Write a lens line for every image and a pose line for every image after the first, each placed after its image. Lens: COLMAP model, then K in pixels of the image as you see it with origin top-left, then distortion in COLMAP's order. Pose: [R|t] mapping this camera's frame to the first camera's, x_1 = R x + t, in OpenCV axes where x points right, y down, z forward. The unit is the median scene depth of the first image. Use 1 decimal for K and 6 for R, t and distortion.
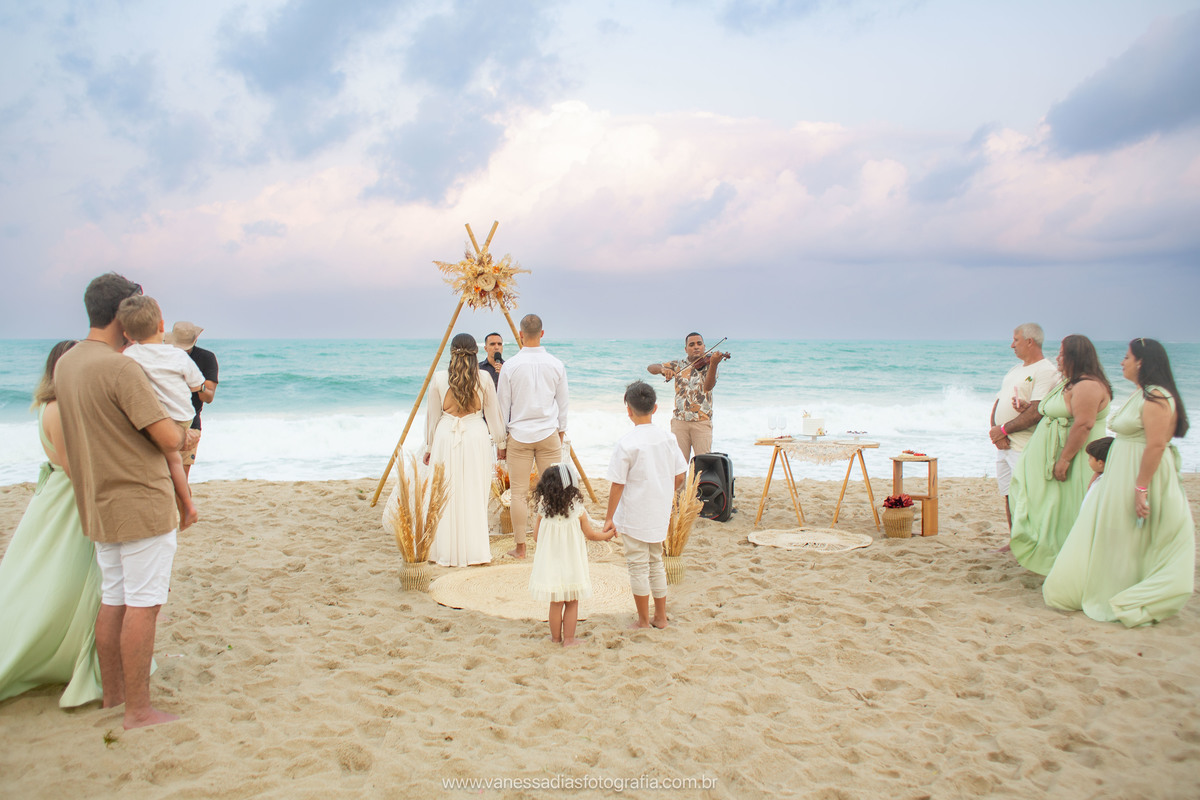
lens RADIAL K [[1066.5, 0, 603.1], [0, 1066.5, 419.0], [0, 0, 1]] dist [-0.141776, 0.212441]
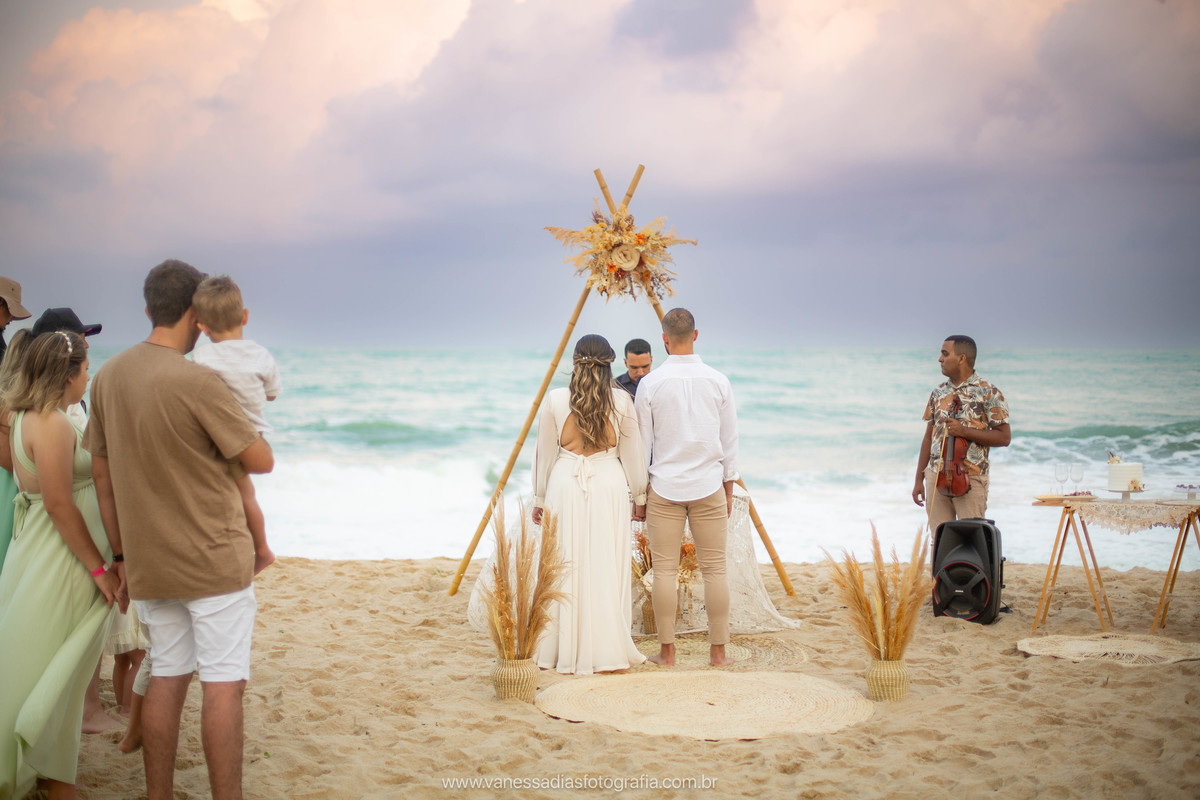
lens RADIAL K [[1886.1, 0, 600.0], [0, 1886.1, 400.0], [0, 0, 1]] dist [-0.128448, -0.113070]
pose [[0.991516, 0.002717, -0.129959, 0.033941], [-0.008819, 0.998884, -0.046399, 0.018426], [0.129688, 0.047152, 0.990433, -0.203039]]
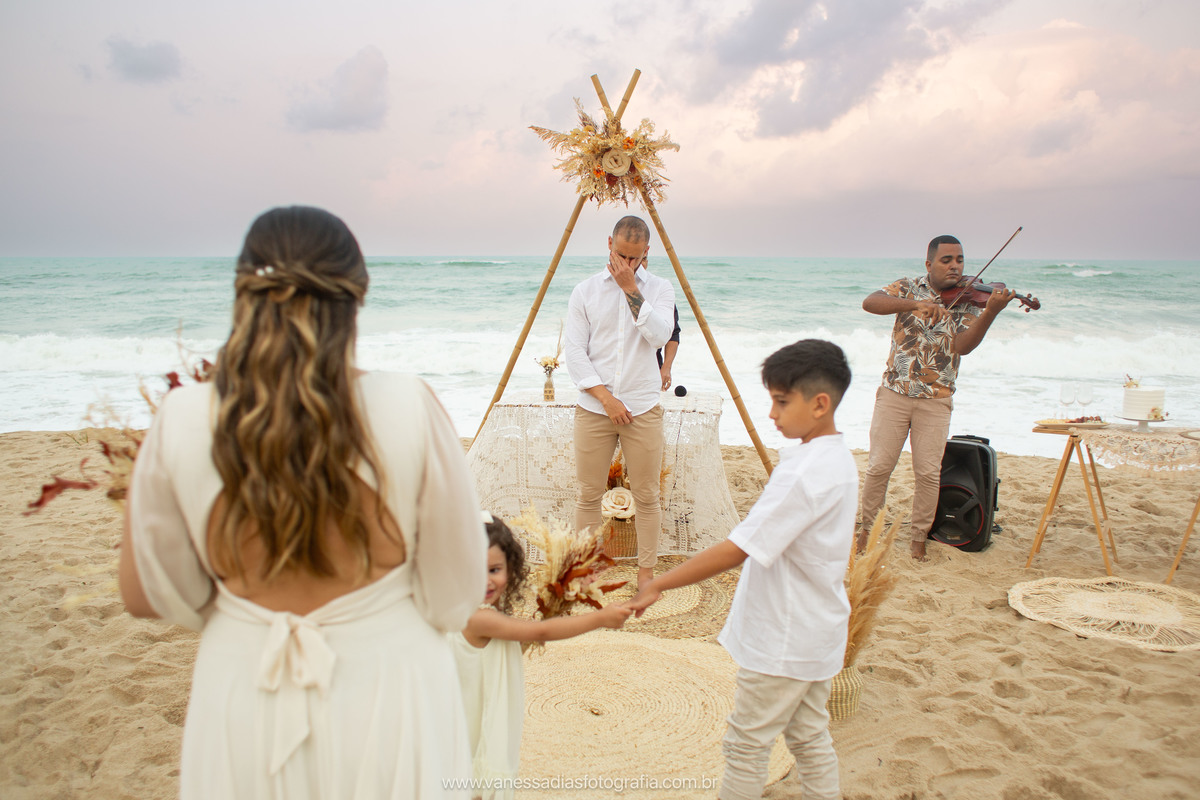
lens RADIAL K [[1066.5, 0, 603.1], [0, 1066.5, 419.0], [0, 0, 1]] dist [-0.141776, 0.212441]
pose [[0.961112, 0.042526, -0.272866, 0.084115], [-0.021192, 0.996516, 0.080665, -0.028731], [0.275346, -0.071745, 0.958664, 0.443420]]
